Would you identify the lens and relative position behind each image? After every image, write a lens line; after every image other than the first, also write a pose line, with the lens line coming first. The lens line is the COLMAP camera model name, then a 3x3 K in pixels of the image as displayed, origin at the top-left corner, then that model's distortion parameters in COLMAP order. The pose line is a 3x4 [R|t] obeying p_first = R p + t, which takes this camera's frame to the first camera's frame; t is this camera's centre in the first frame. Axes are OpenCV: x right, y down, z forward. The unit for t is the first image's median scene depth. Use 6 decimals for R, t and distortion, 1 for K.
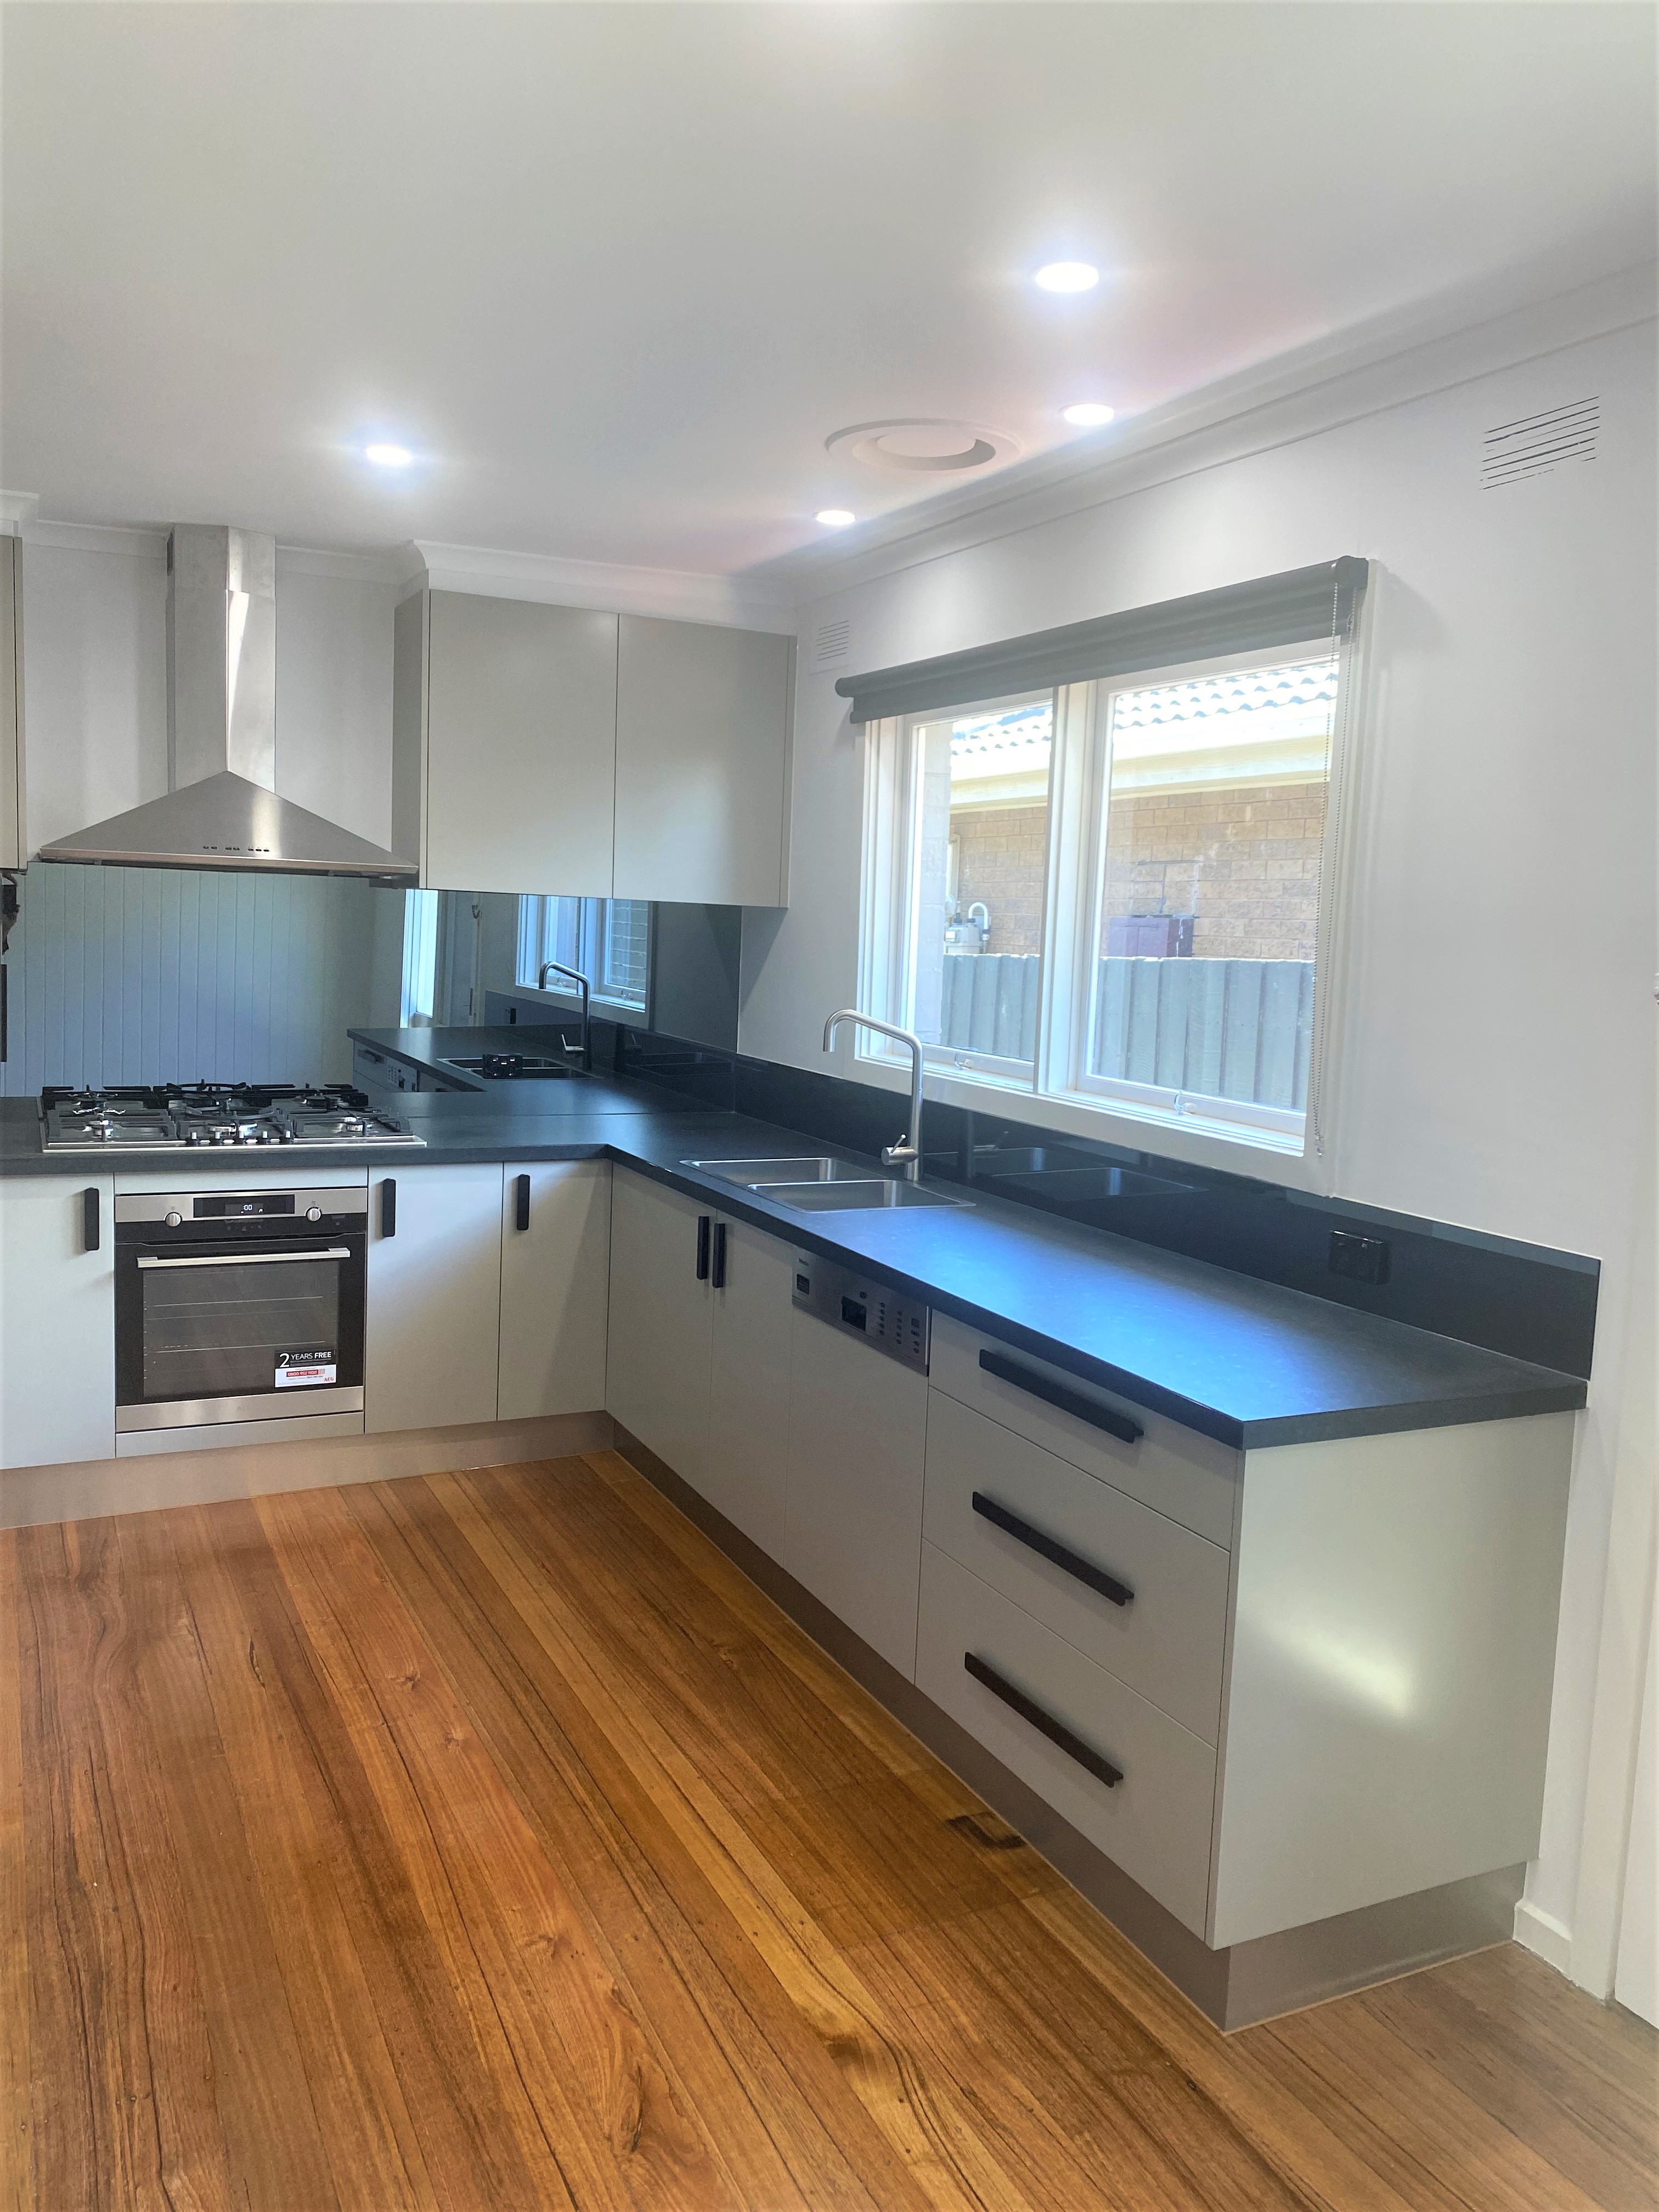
lens RADIAL K [[1678.9, 0, 841.1], [0, 1678.9, 1109.1], [0, 0, 1]] dist [0.007987, -0.003488]
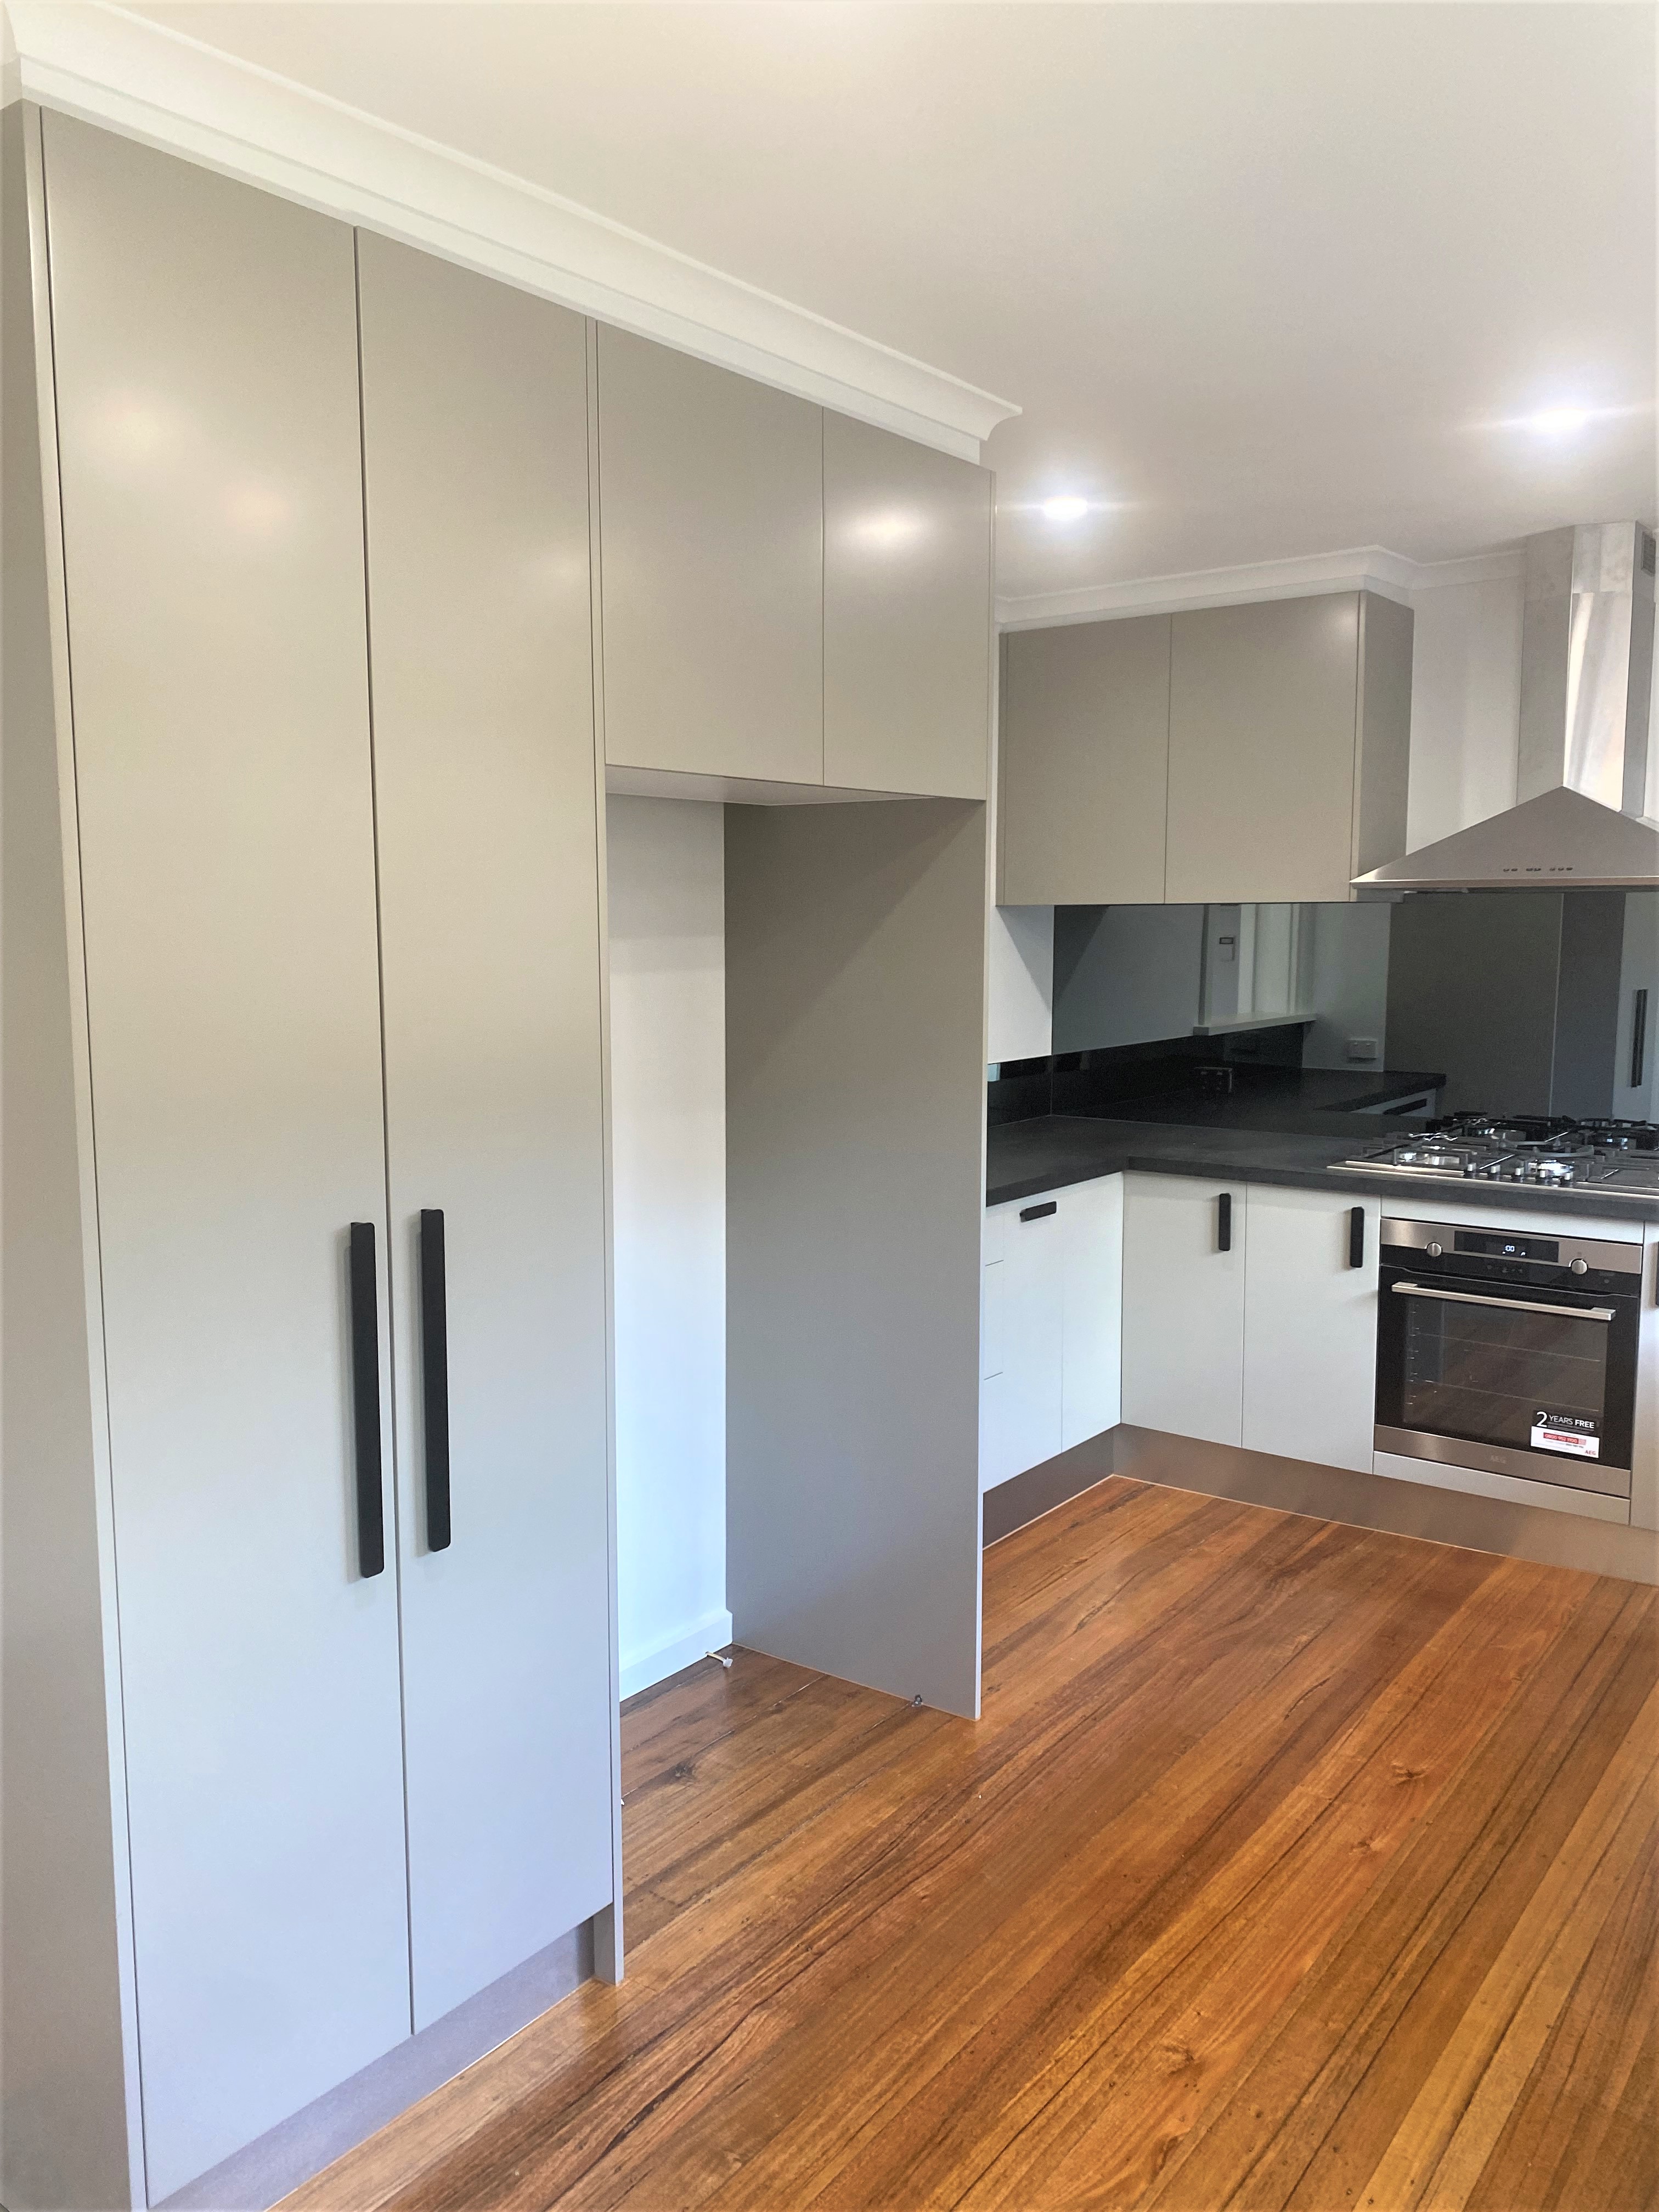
lens RADIAL K [[1678.9, 0, 841.2], [0, 1678.9, 1102.0], [0, 0, 1]] dist [0.007987, -0.003488]
pose [[0.456259, 0.058241, -0.887939, 0.448570], [-0.076698, 0.996716, 0.025965, -0.027867], [0.886535, 0.056256, 0.459228, 0.330581]]
